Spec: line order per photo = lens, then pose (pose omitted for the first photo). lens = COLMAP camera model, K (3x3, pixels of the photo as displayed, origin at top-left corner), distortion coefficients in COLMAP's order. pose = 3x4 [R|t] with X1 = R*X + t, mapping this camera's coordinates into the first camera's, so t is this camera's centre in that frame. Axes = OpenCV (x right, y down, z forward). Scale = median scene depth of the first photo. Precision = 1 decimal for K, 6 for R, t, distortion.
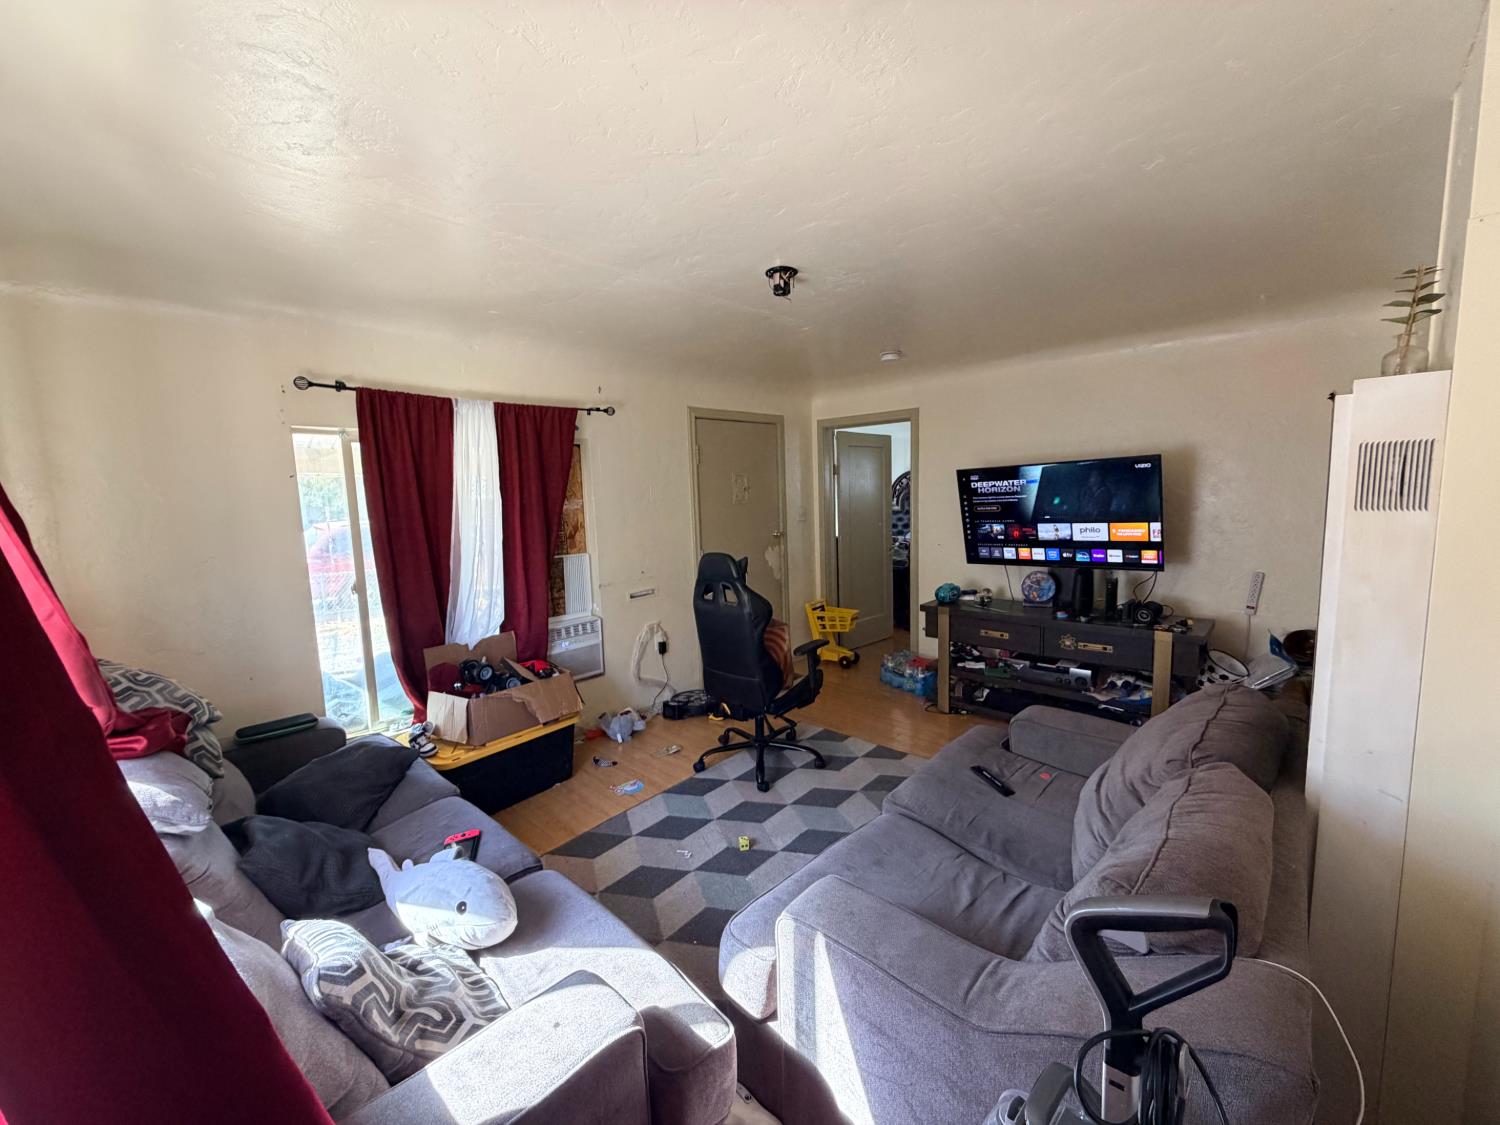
lens RADIAL K [[598.2, 0, 742.4], [0, 598.2, 562.7], [0, 0, 1]] dist [0.000800, 0.000058]
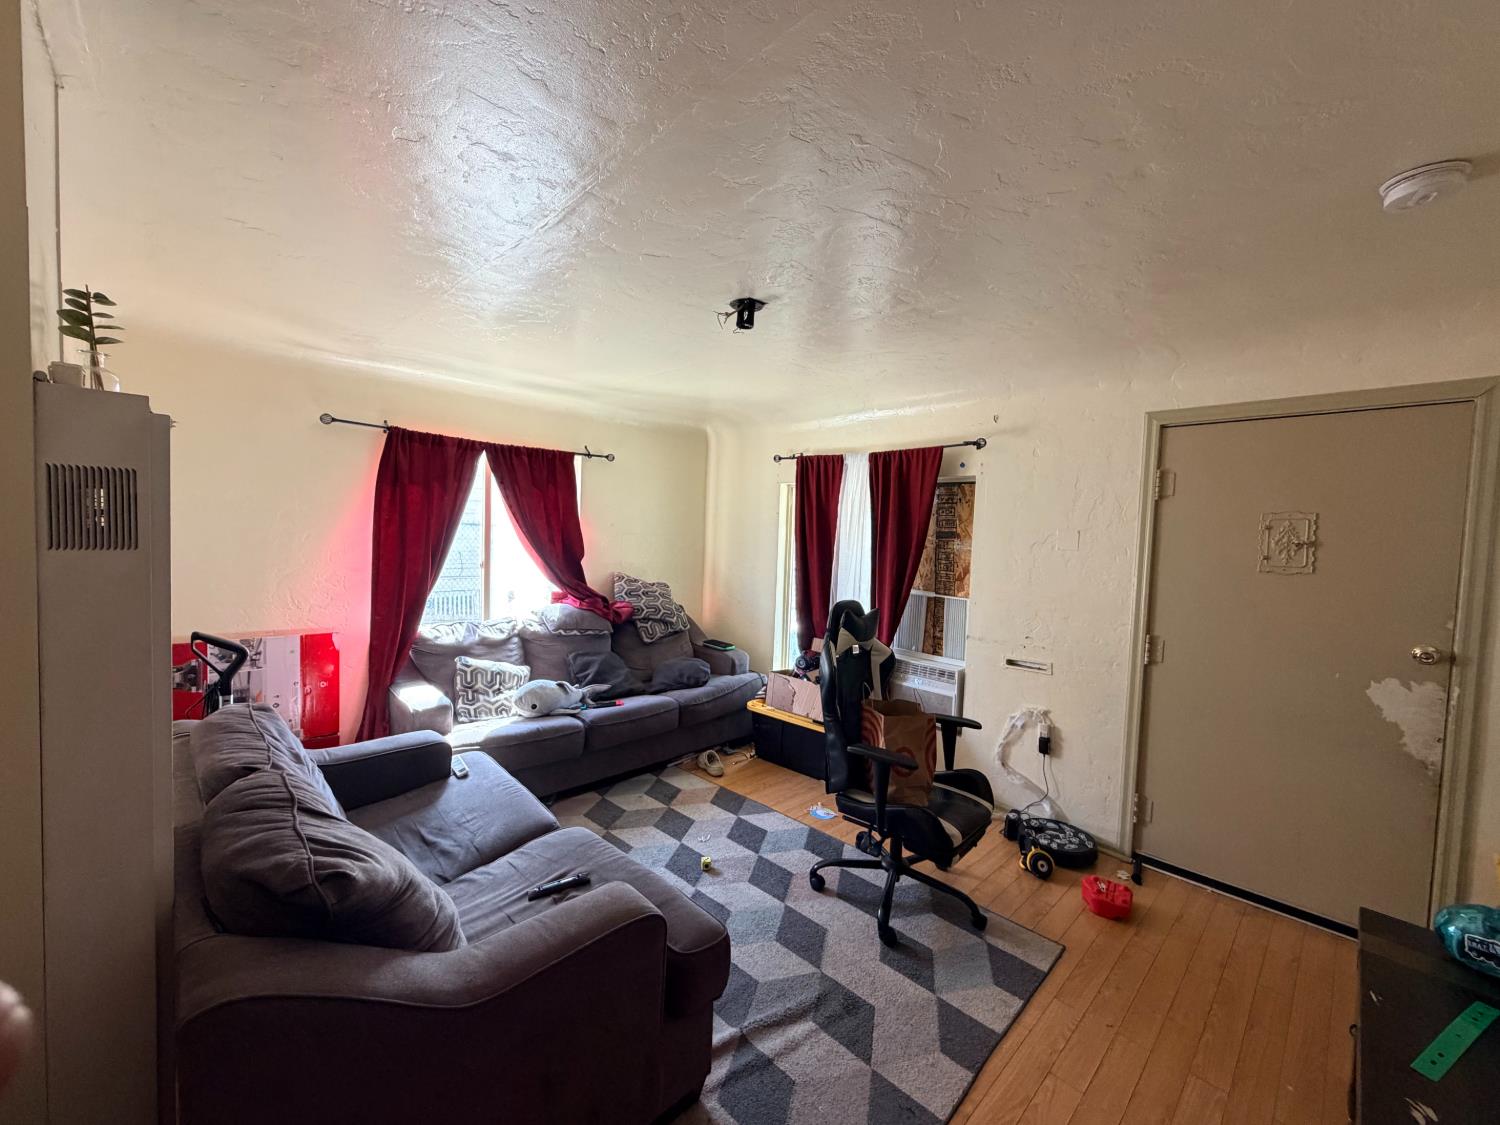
lens RADIAL K [[599.5, 0, 750.0], [0, 599.5, 562.5], [0, 0, 1]] dist [0.000374, 0.000049]
pose [[-0.043459, 0.089319, -0.995054, 0.861233], [-0.148483, 0.984356, 0.094844, -0.140038], [0.987960, 0.151870, -0.029517, 0.885474]]
